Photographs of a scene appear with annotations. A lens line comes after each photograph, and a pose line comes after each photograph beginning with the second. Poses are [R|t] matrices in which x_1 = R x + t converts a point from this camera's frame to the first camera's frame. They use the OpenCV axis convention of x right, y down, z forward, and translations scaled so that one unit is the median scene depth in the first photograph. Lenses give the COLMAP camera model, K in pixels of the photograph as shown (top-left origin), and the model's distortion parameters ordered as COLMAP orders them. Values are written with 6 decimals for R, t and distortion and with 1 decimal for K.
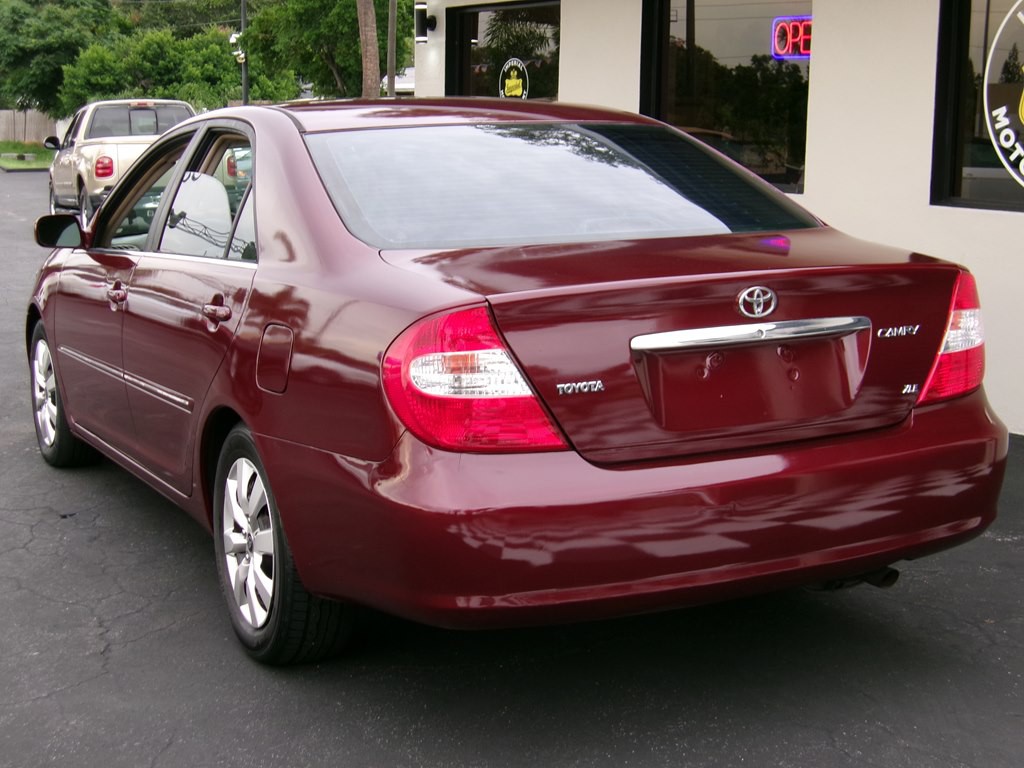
lens RADIAL K [[1557.7, 0, 529.6], [0, 1557.7, 423.4], [0, 0, 1]] dist [-0.107900, 0.000000]
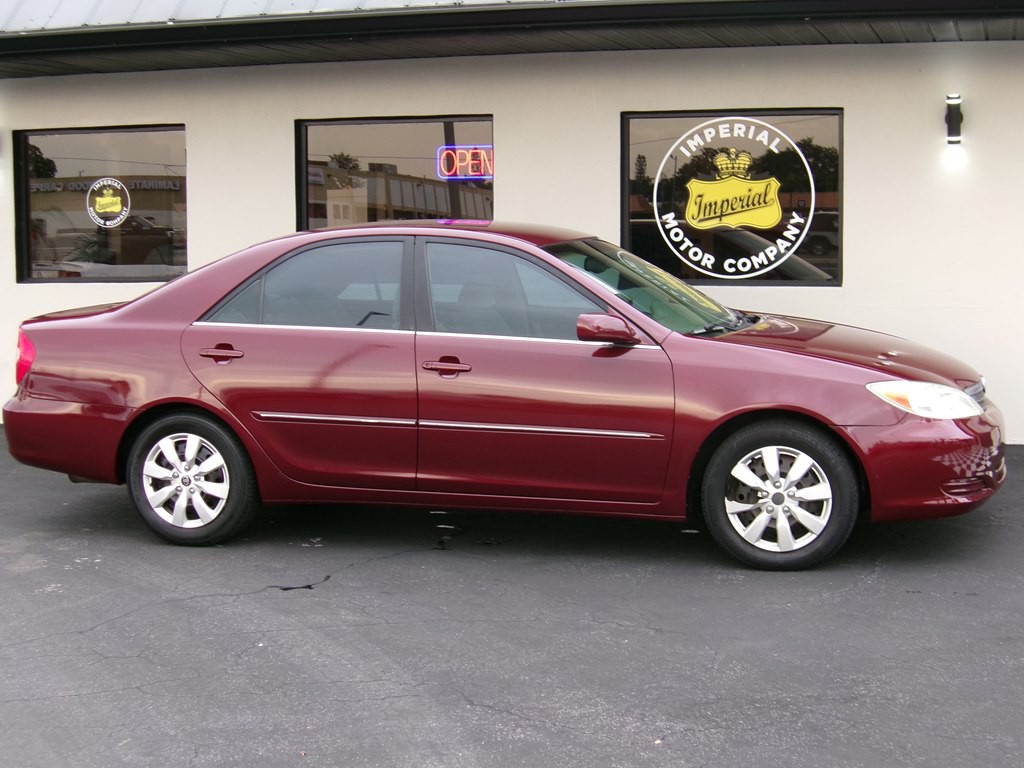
lens RADIAL K [[1557.7, 0, 518.4], [0, 1557.7, 429.7], [0, 0, 1]] dist [-0.107900, 0.000000]
pose [[0.761683, -0.108235, 0.638846, -0.847228], [0.143743, 0.989608, -0.003721, -0.026814], [-0.631805, 0.094664, 0.769325, 0.007000]]
